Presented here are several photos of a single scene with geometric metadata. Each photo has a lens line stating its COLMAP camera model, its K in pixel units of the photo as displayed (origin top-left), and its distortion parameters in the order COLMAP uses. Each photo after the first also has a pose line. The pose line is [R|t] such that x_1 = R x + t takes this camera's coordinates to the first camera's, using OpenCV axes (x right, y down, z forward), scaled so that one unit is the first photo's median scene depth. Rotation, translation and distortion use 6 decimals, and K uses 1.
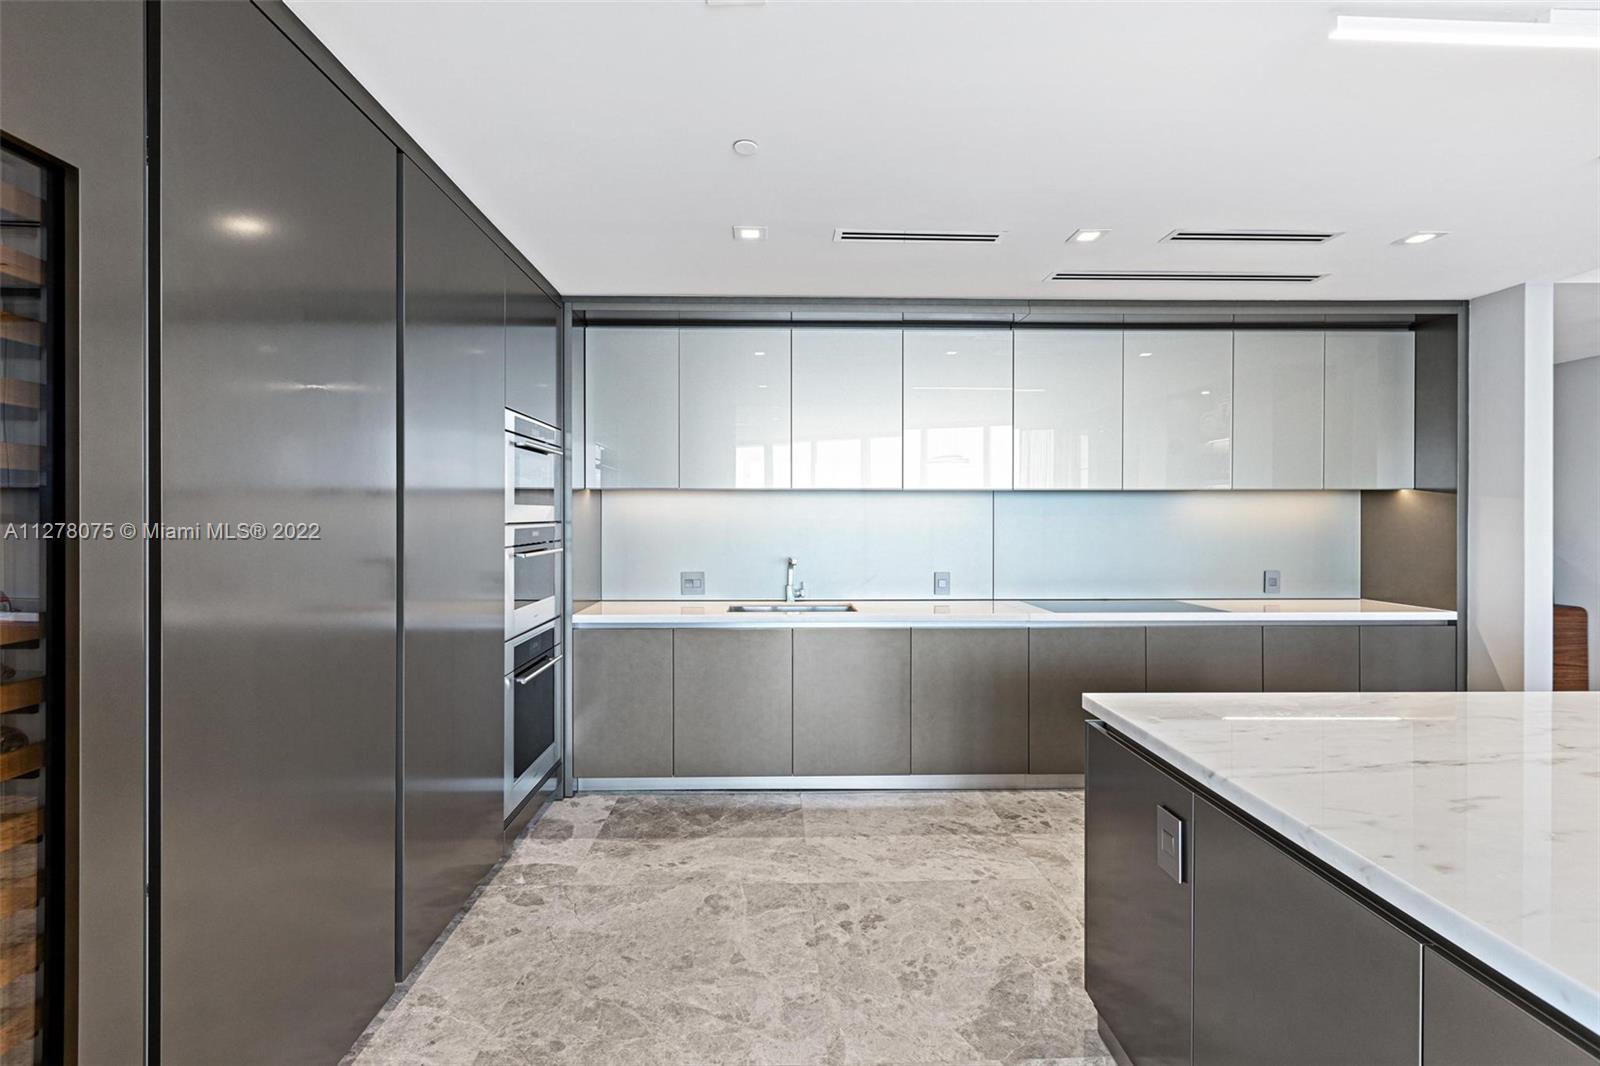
lens RADIAL K [[725.1, 0, 788.0], [0, 725.1, 520.4], [0, 0, 1]] dist [-0.000389, 0.000751]
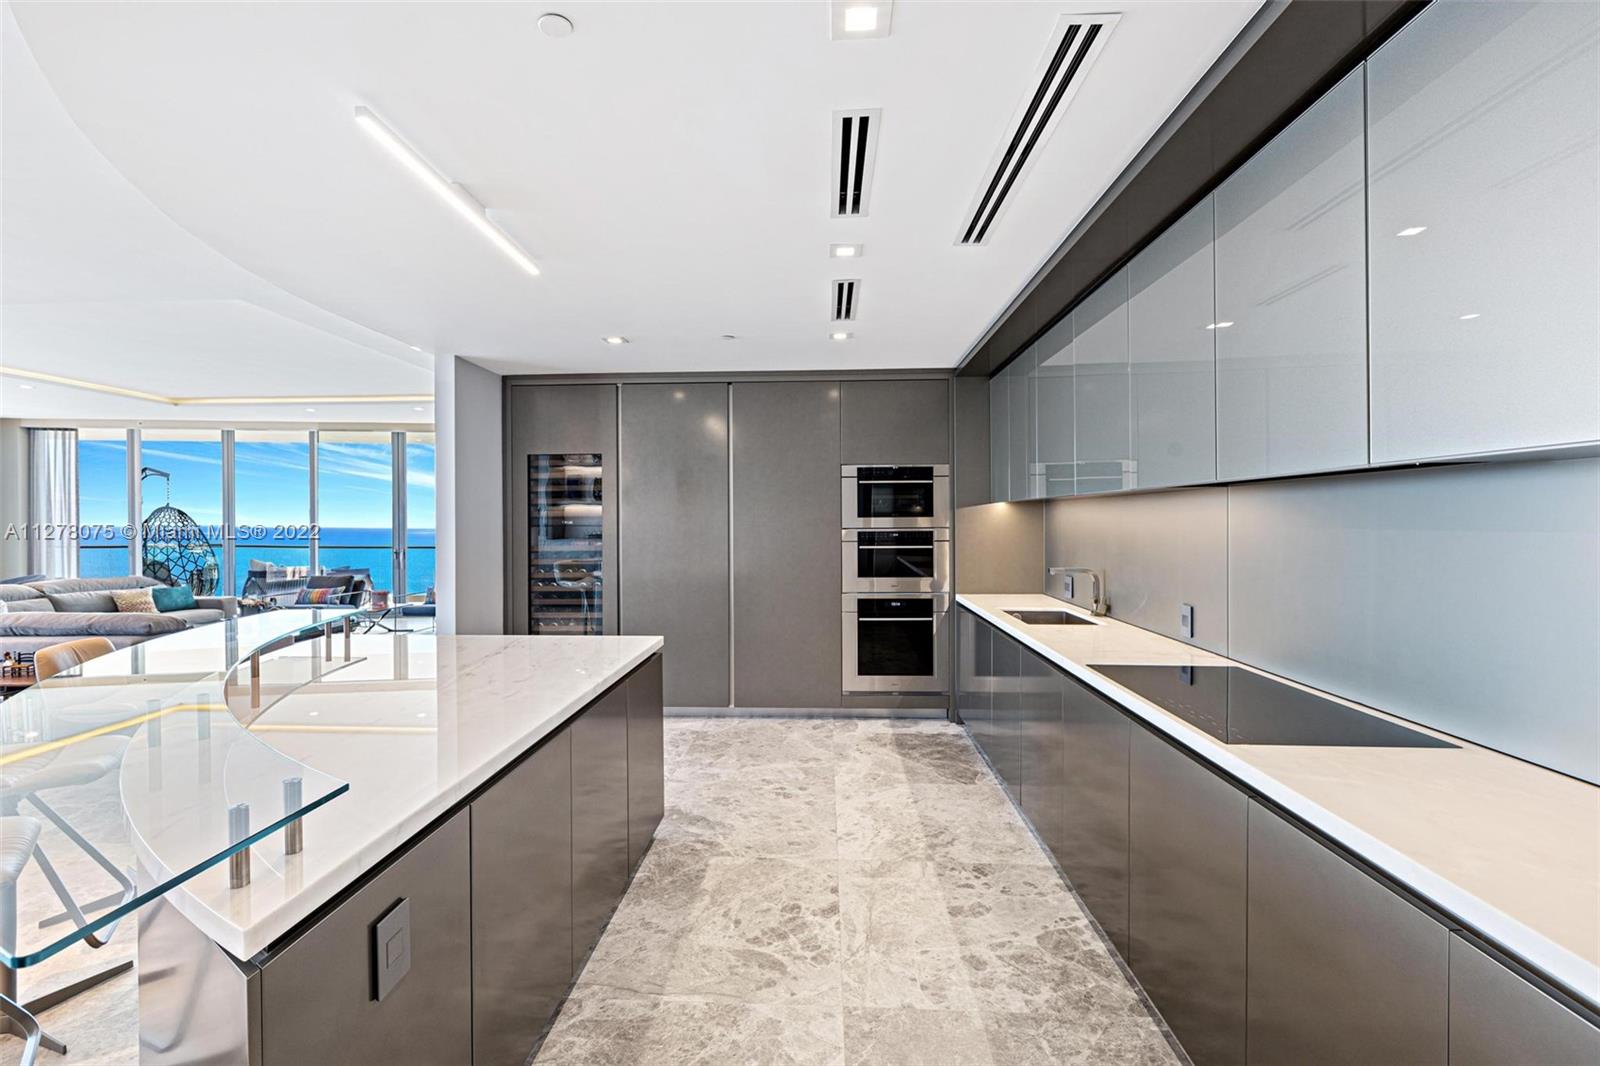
lens RADIAL K [[725.1, 0, 788.0], [0, 725.1, 520.4], [0, 0, 1]] dist [-0.000389, 0.000751]
pose [[-0.072587, 0.003968, -0.997354, 1.034074], [-0.003021, 0.999987, 0.004198, -0.012409], [0.997358, 0.003317, -0.072574, 0.716338]]
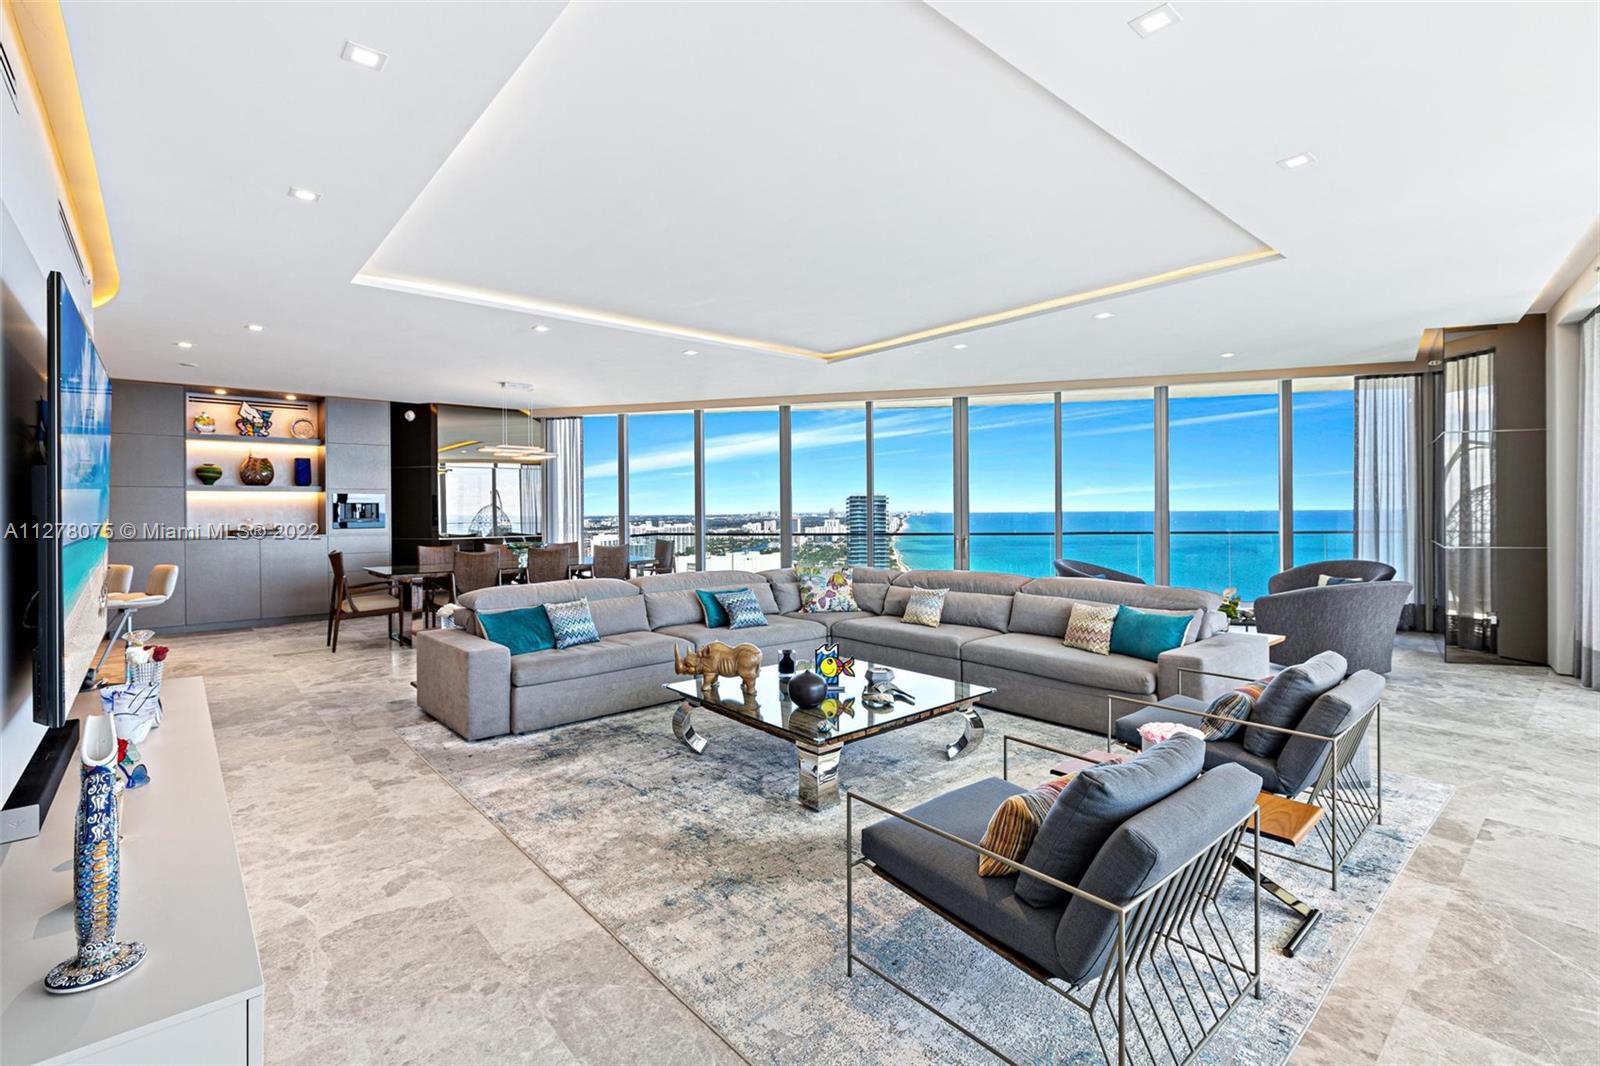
lens RADIAL K [[721.3, 0, 781.4], [0, 721.3, 512.3], [0, 0, 1]] dist [0.001017, 0.000016]
pose [[-0.633692, 0.004021, 0.773575, -1.462089], [0.015554, 0.999851, 0.007544, 0.015137], [-0.773429, 0.016812, -0.633660, -0.050254]]
